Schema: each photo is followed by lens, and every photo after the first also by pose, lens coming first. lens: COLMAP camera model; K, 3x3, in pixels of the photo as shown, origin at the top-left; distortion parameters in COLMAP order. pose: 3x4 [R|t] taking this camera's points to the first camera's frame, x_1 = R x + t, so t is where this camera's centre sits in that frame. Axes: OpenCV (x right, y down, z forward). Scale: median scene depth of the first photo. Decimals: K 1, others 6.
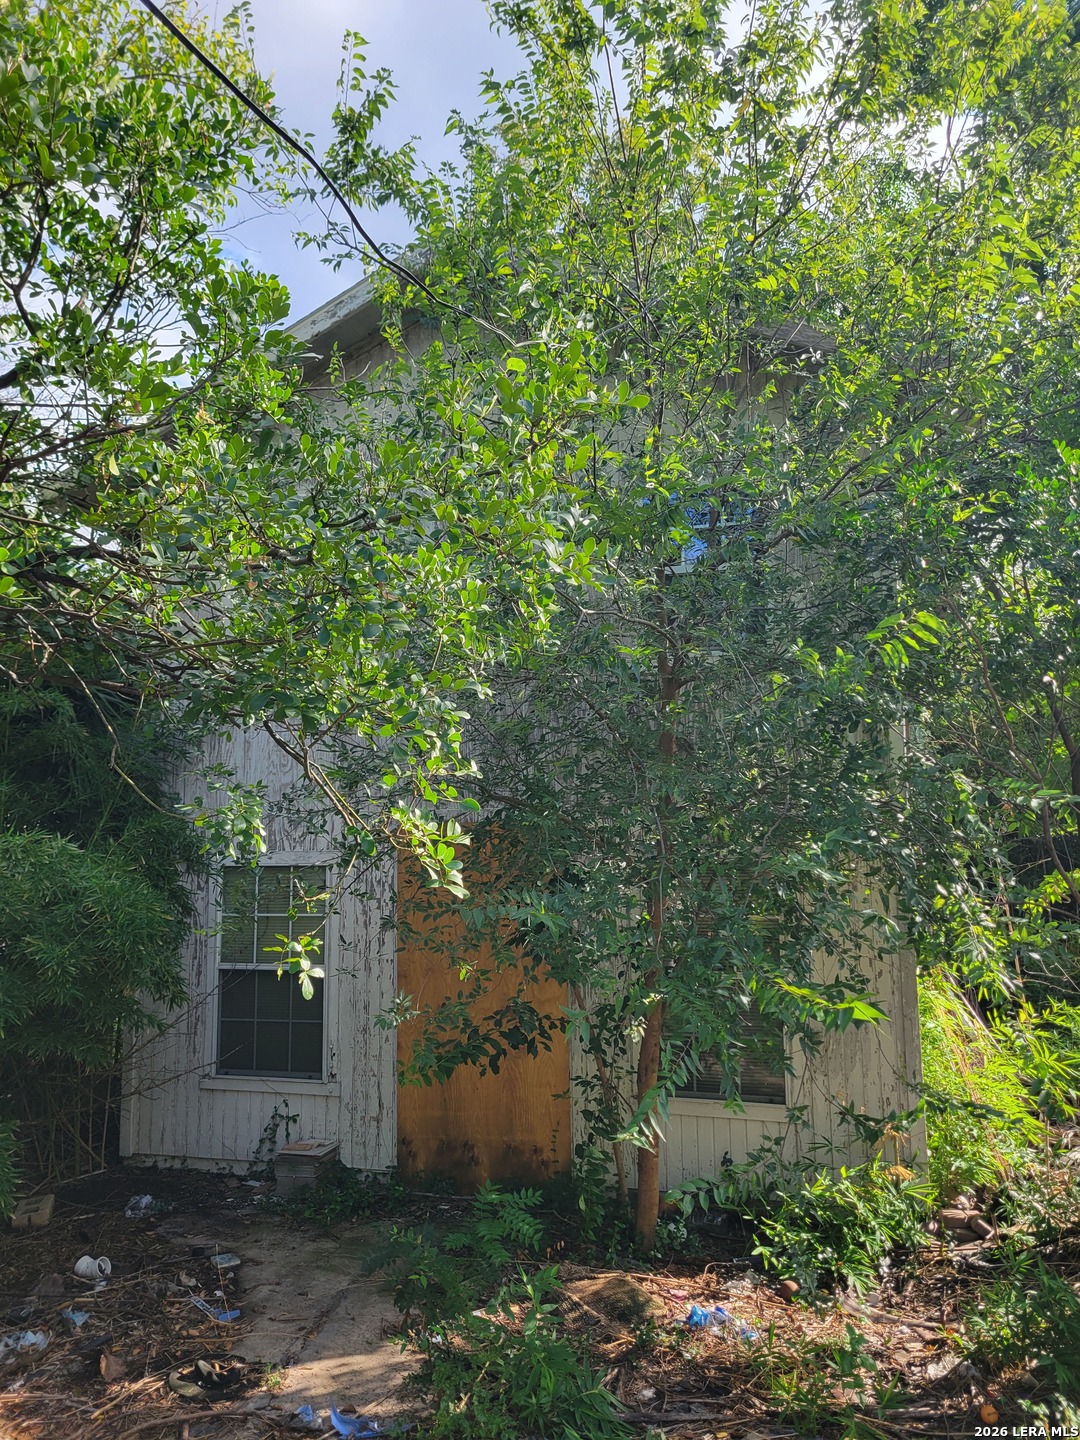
lens RADIAL K [[1091.6, 0, 540.7], [0, 1091.6, 721.8], [0, 0, 1]] dist [0.057511, 0.001663]
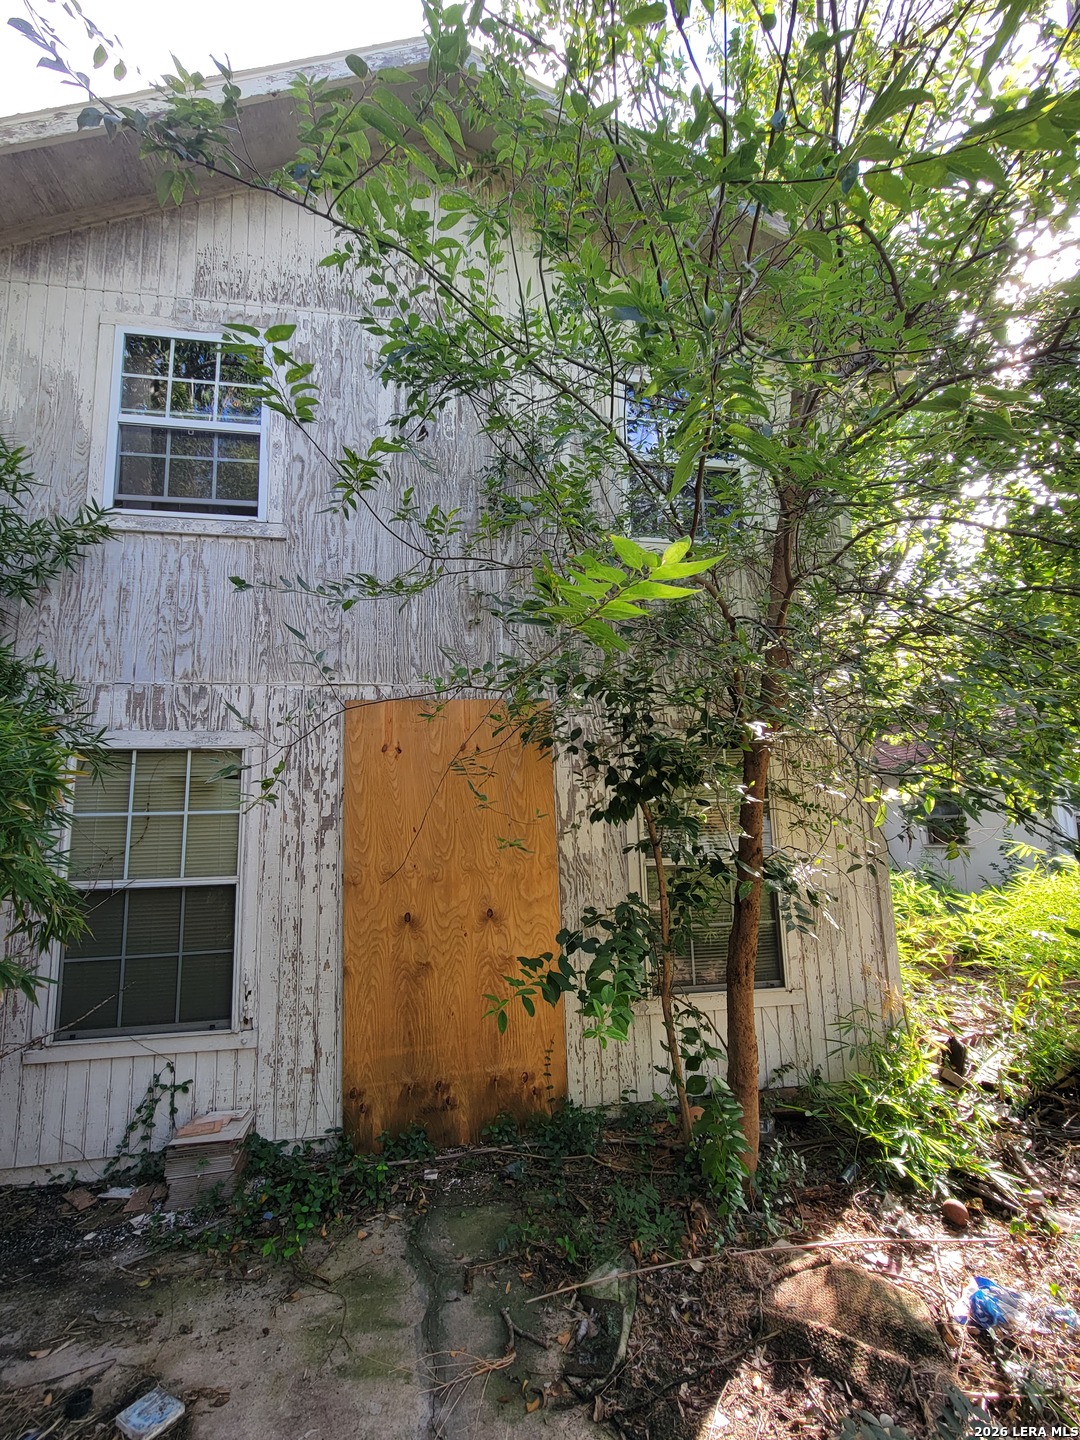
lens RADIAL K [[654.9, 0, 537.3], [0, 654.9, 715.8], [0, 0, 1]] dist [-0.000879, 0.001024]
pose [[0.899920, 0.055852, 0.432464, -0.217283], [-0.032806, 0.997624, -0.060575, 0.133384], [-0.434820, 0.040325, 0.899614, 0.501917]]
